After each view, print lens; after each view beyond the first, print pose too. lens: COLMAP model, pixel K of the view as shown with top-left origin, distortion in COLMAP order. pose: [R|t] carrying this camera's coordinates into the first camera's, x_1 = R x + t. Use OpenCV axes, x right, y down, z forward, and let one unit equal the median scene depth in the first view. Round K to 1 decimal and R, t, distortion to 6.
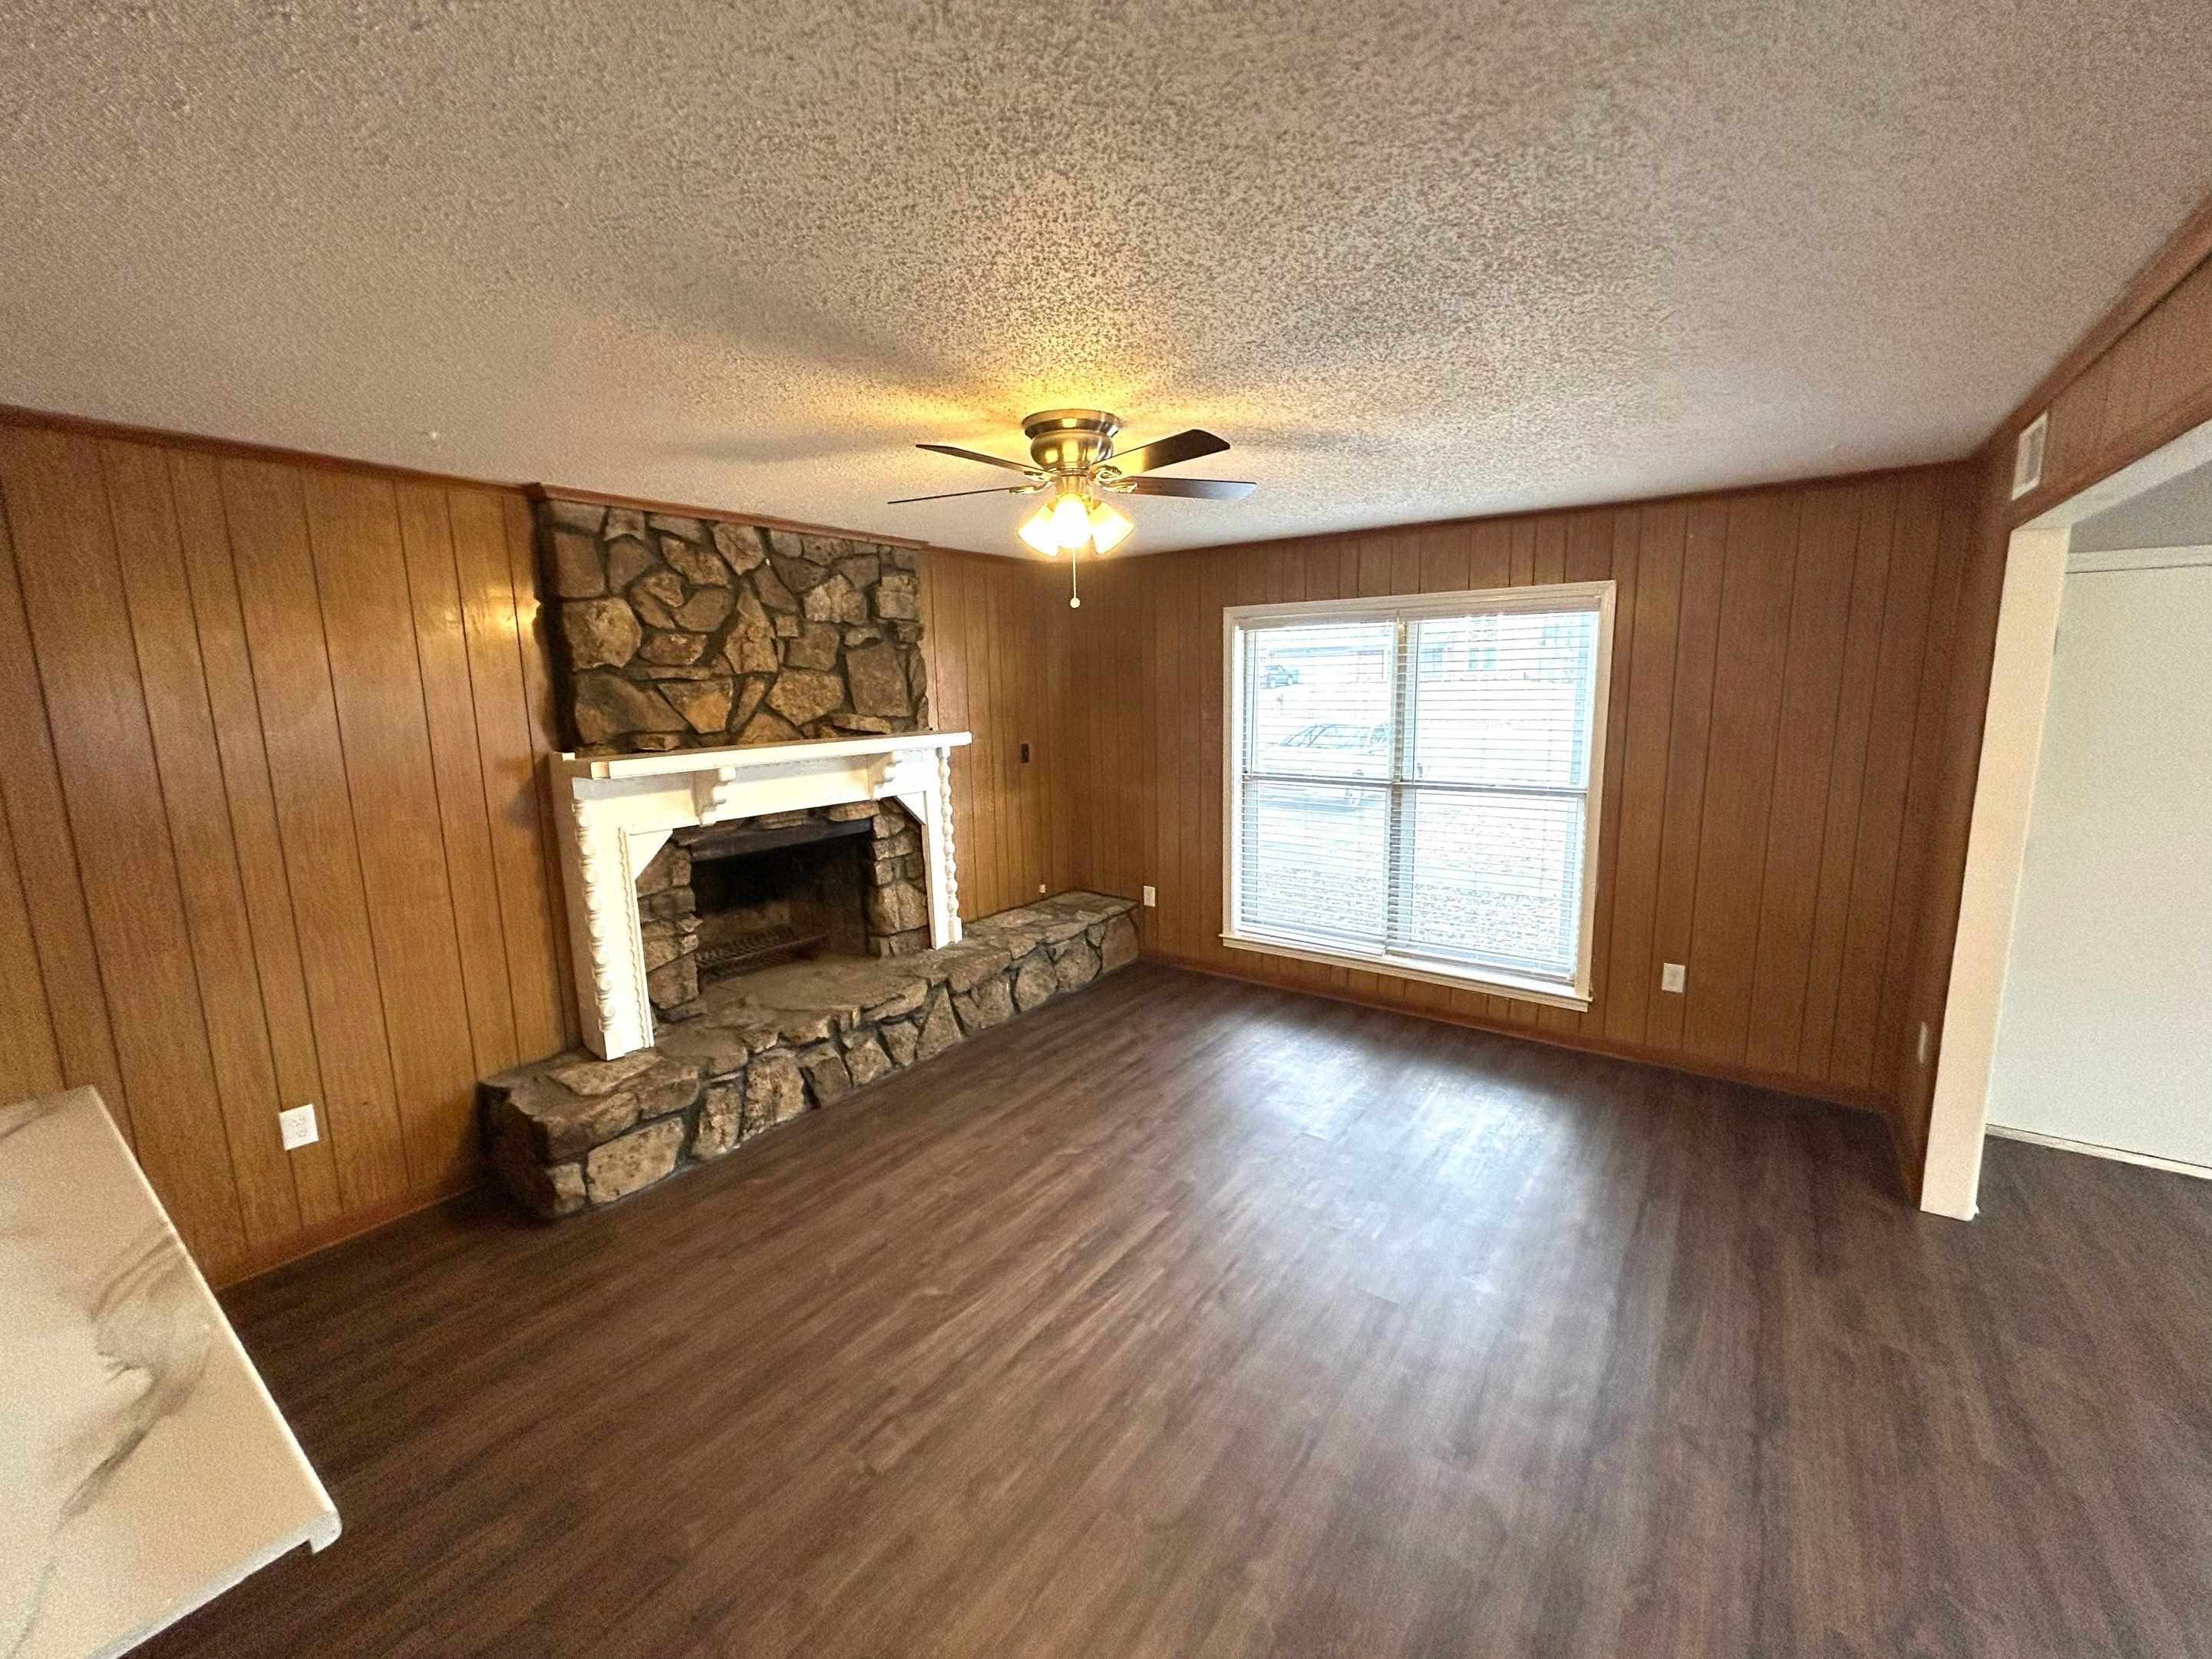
lens RADIAL K [[892.8, 0, 1106.2], [0, 892.8, 823.4], [0, 0, 1]] dist [0.001409, -0.000869]
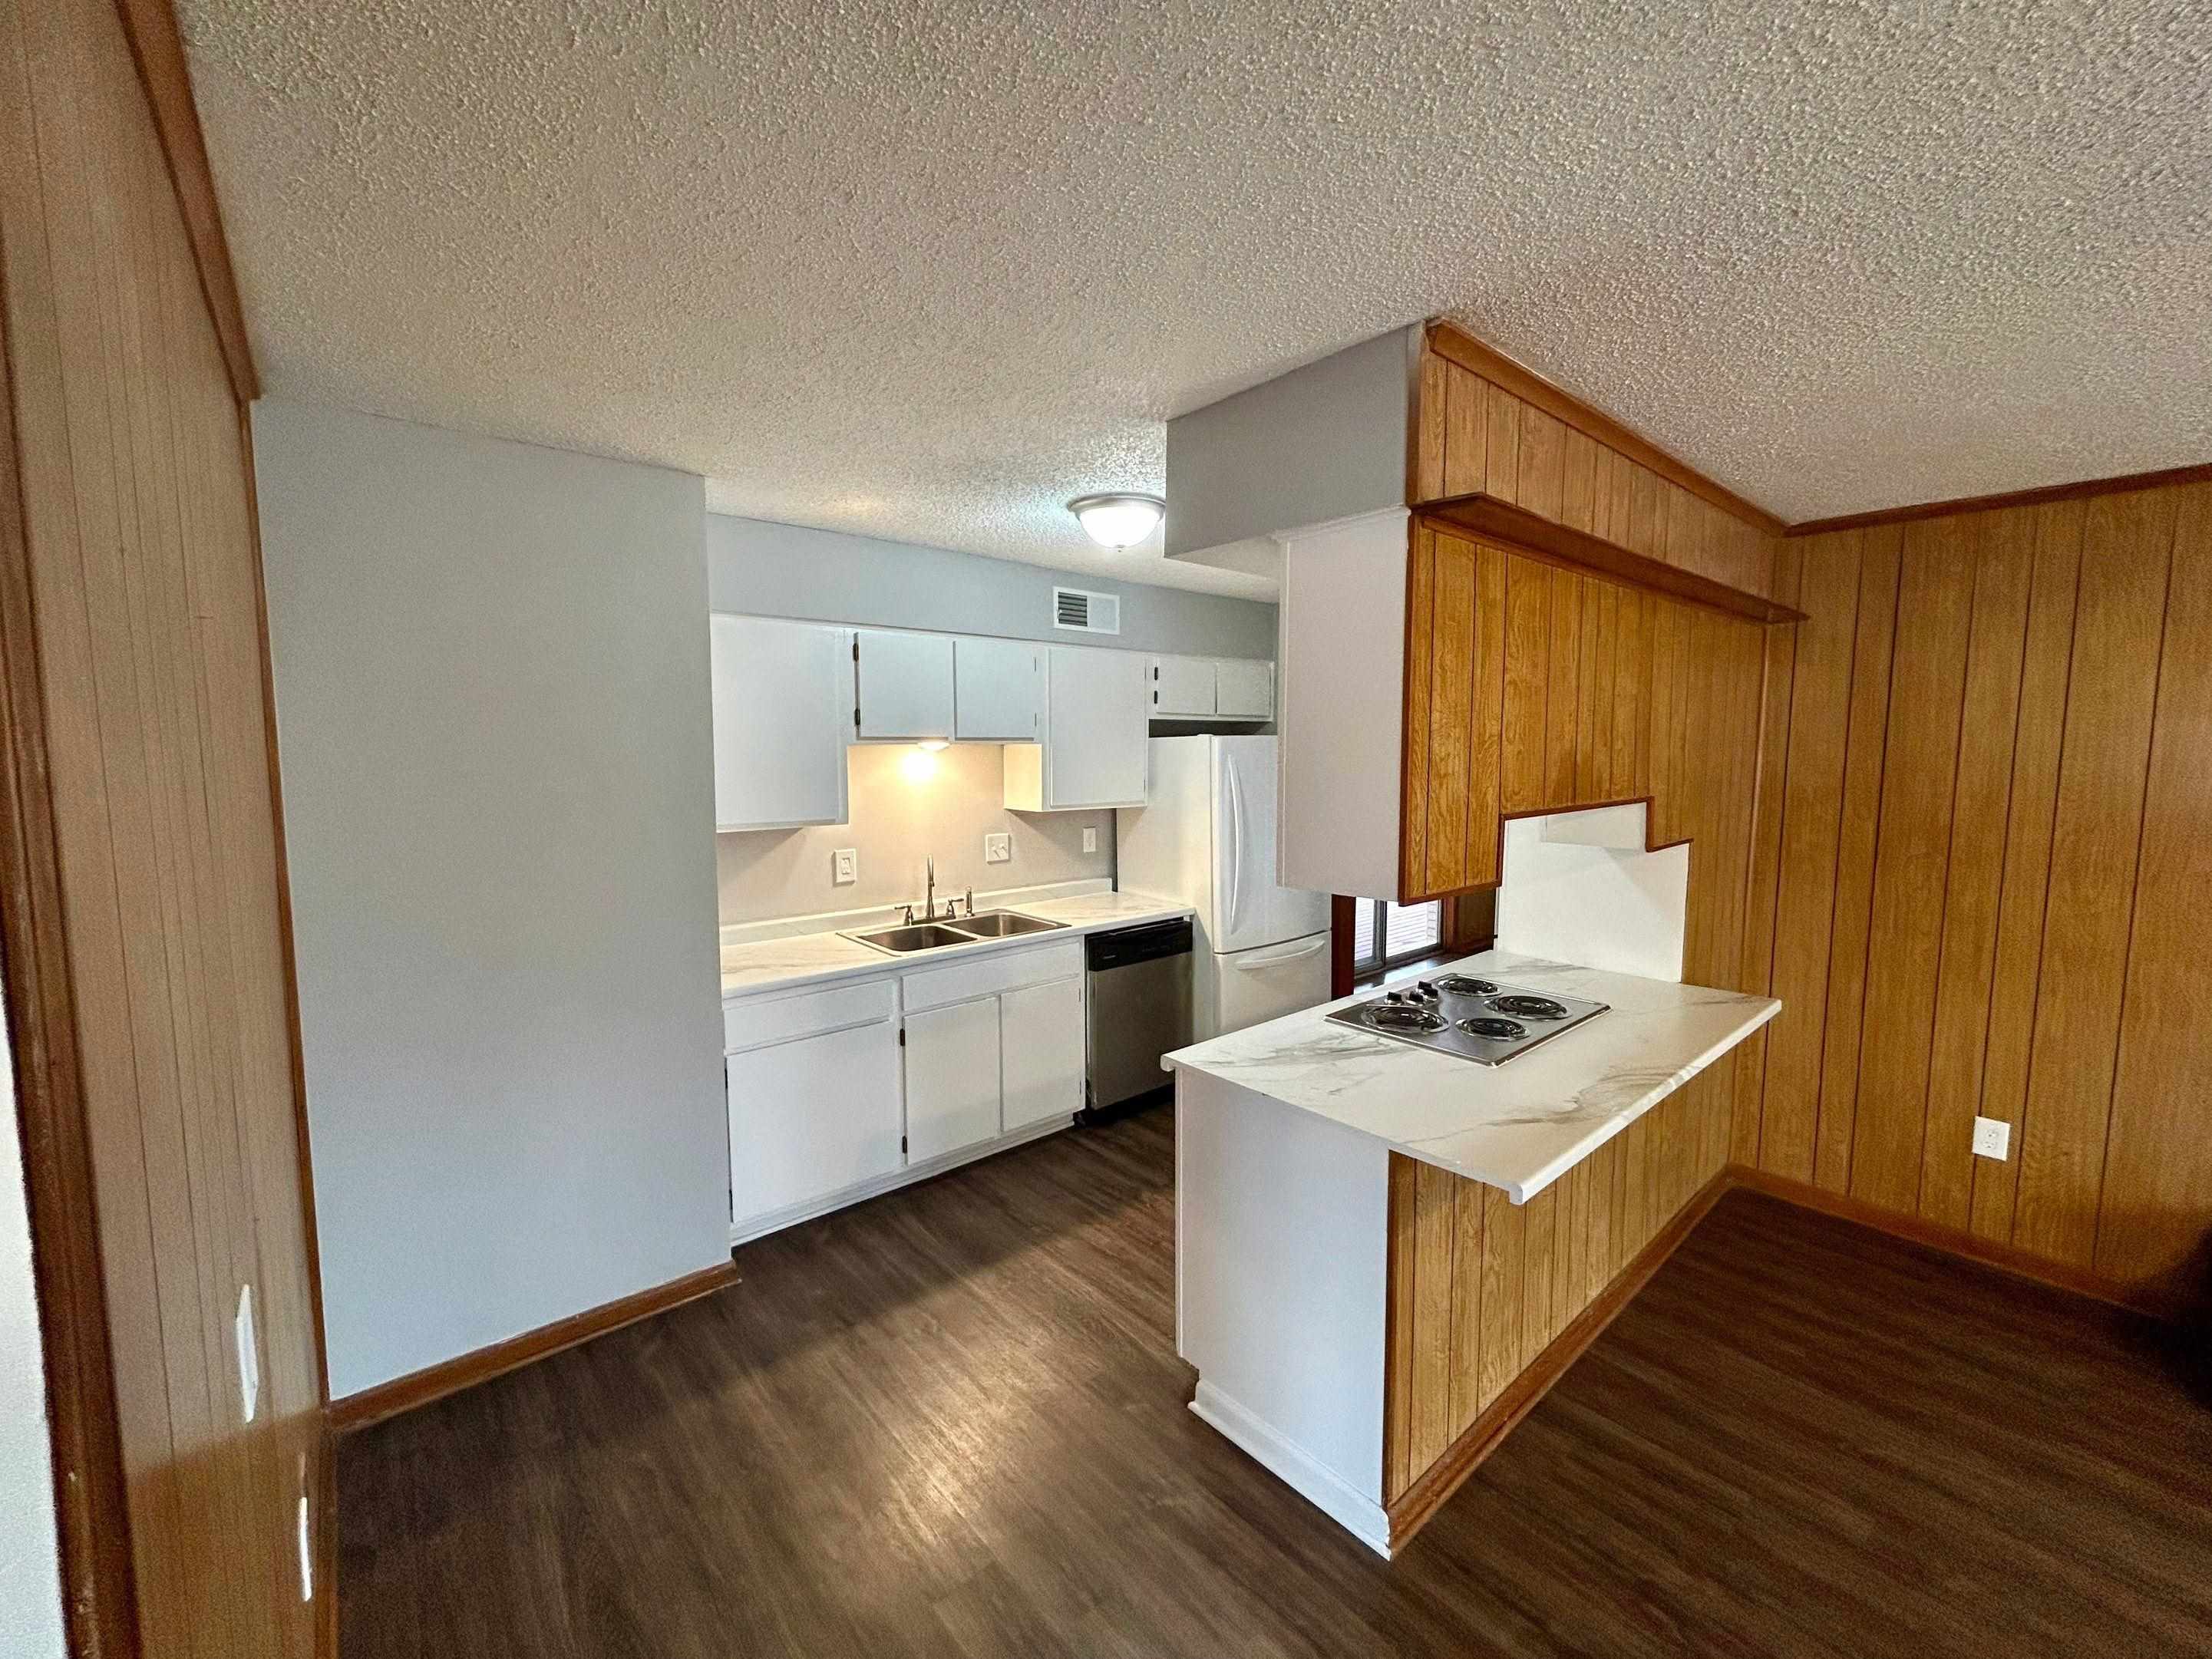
lens RADIAL K [[892.8, 0, 1098.2], [0, 892.8, 823.3], [0, 0, 1]] dist [0.001409, -0.000869]
pose [[-0.229298, 0.105697, -0.967600, 0.213212], [-0.150199, 0.978338, 0.142463, -0.007289], [0.961698, 0.177999, -0.208455, 0.108153]]
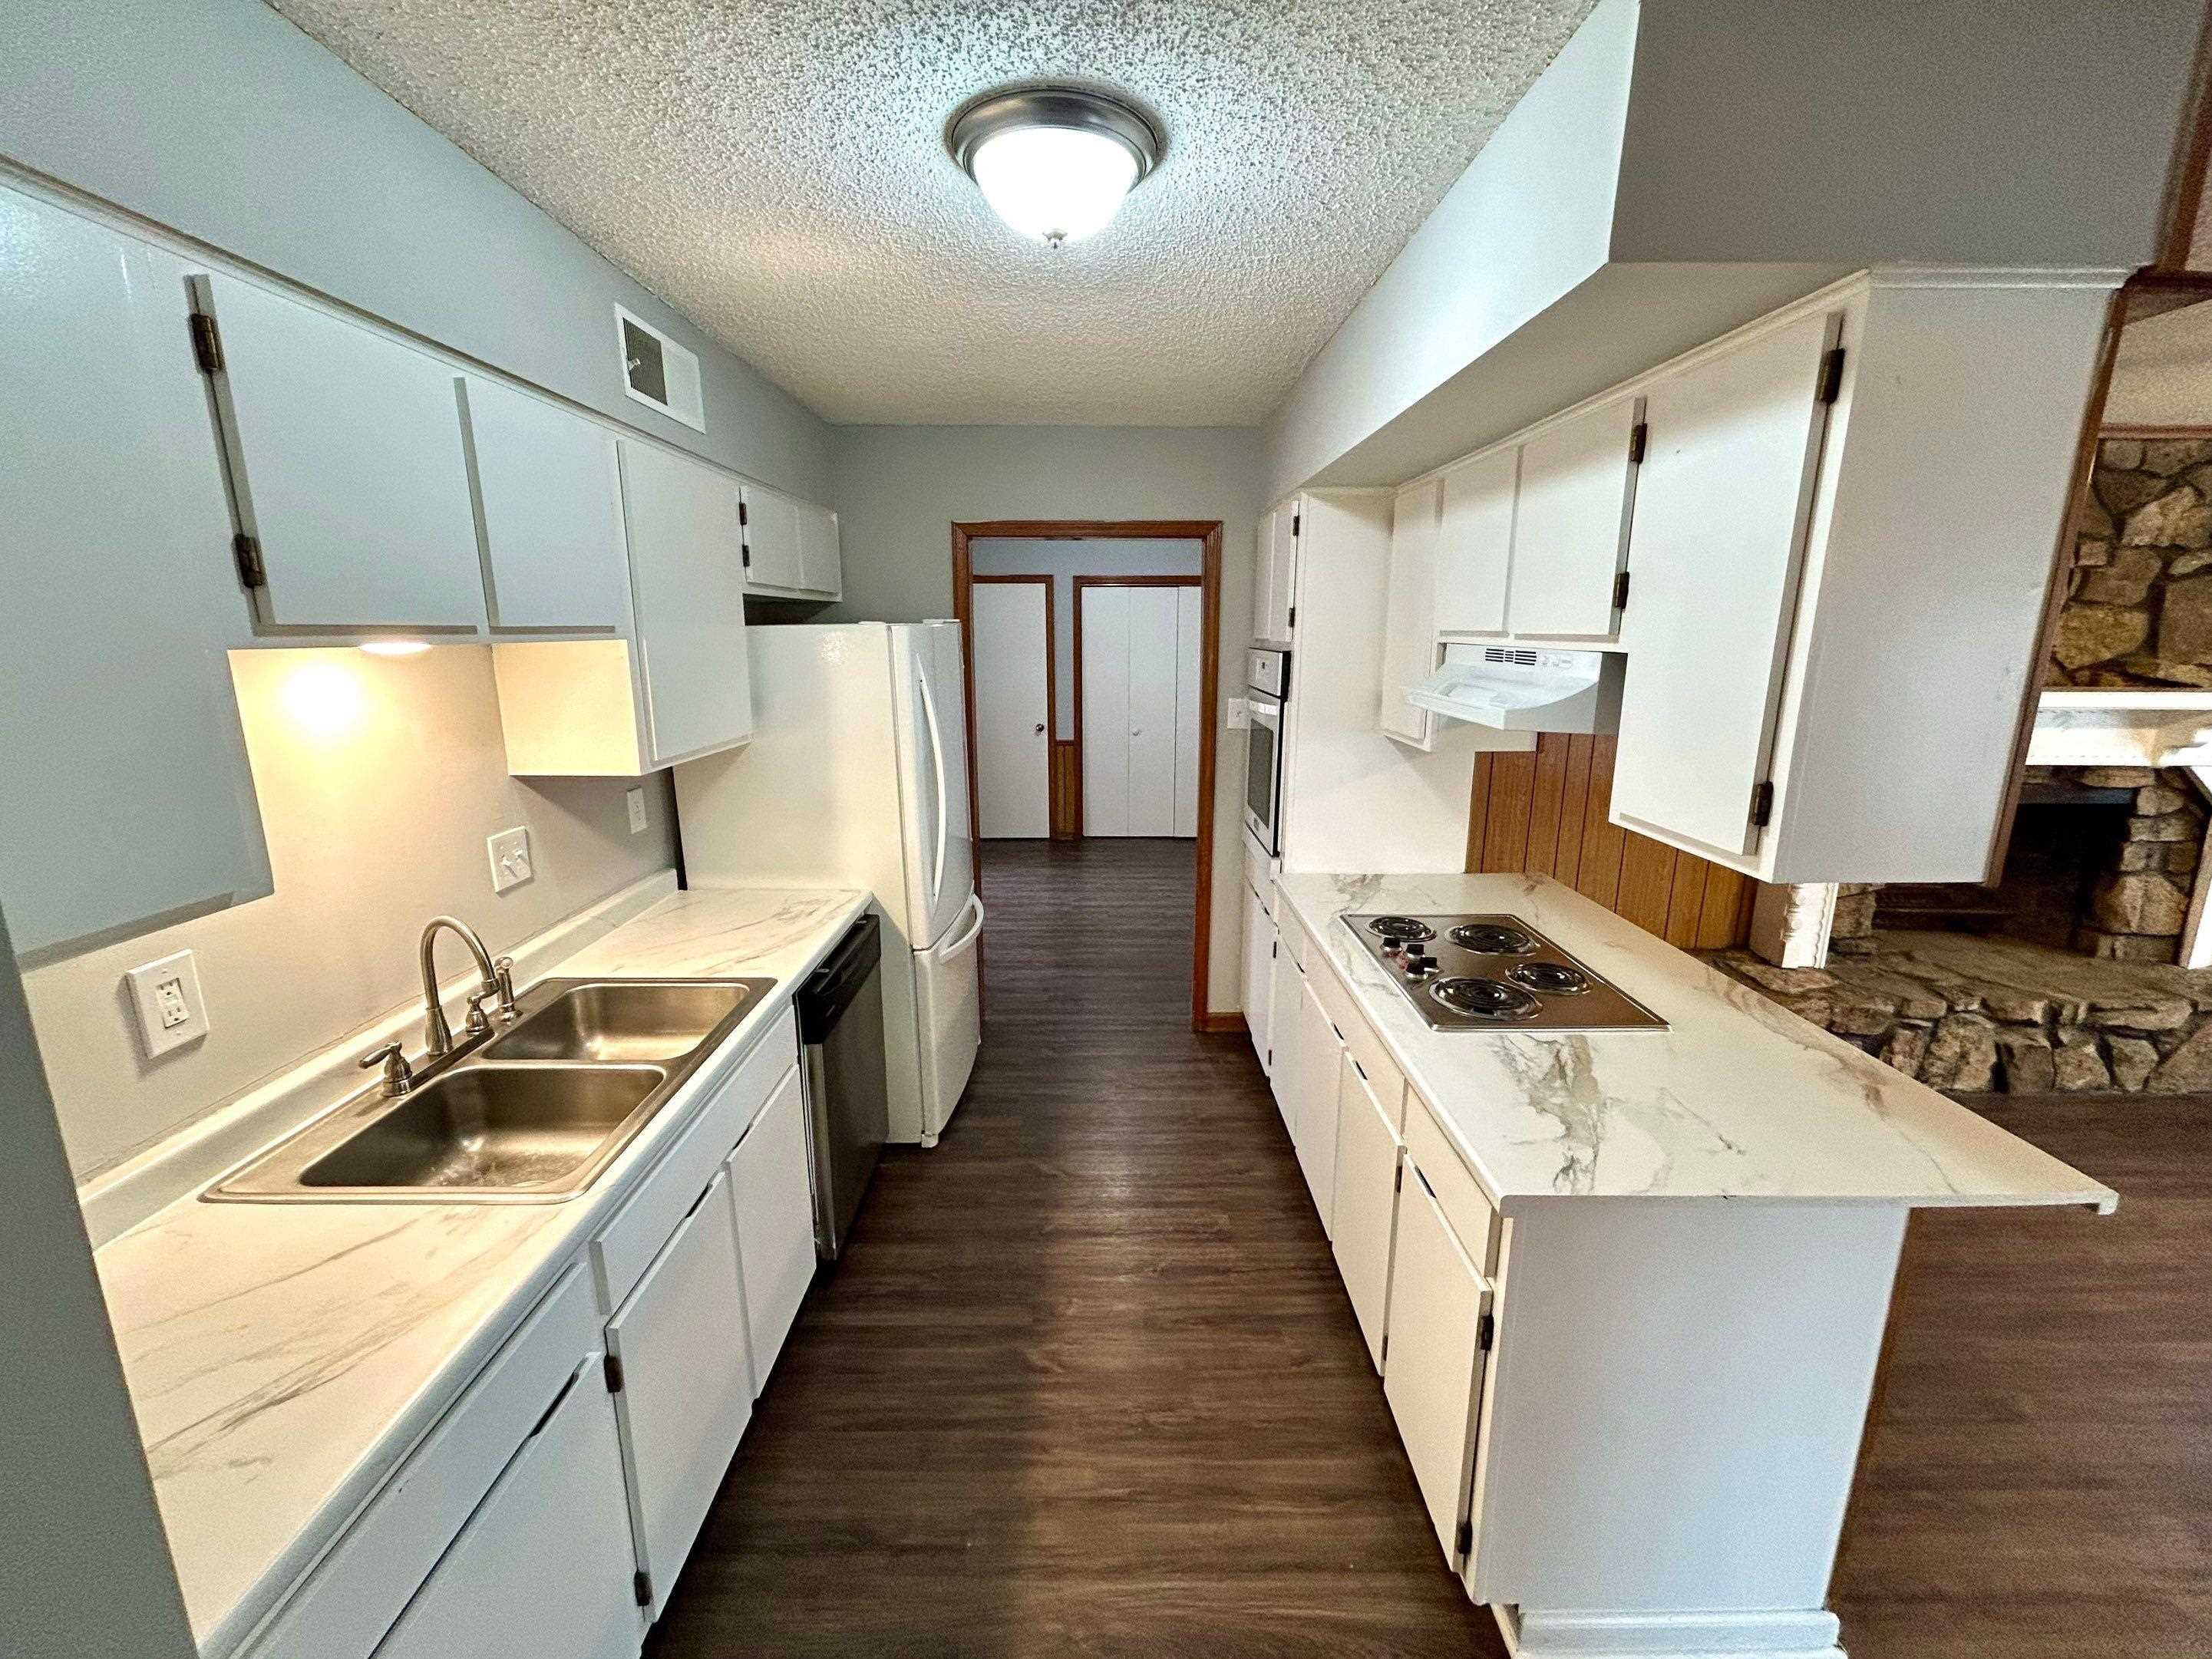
lens RADIAL K [[892.8, 0, 1099.9], [0, 892.8, 827.2], [0, 0, 1]] dist [0.001409, -0.000869]
pose [[0.592268, 0.195237, -0.781730, -0.198605], [-0.141949, 0.980308, 0.137287, 0.056162], [0.793139, 0.029655, 0.608318, -0.277634]]
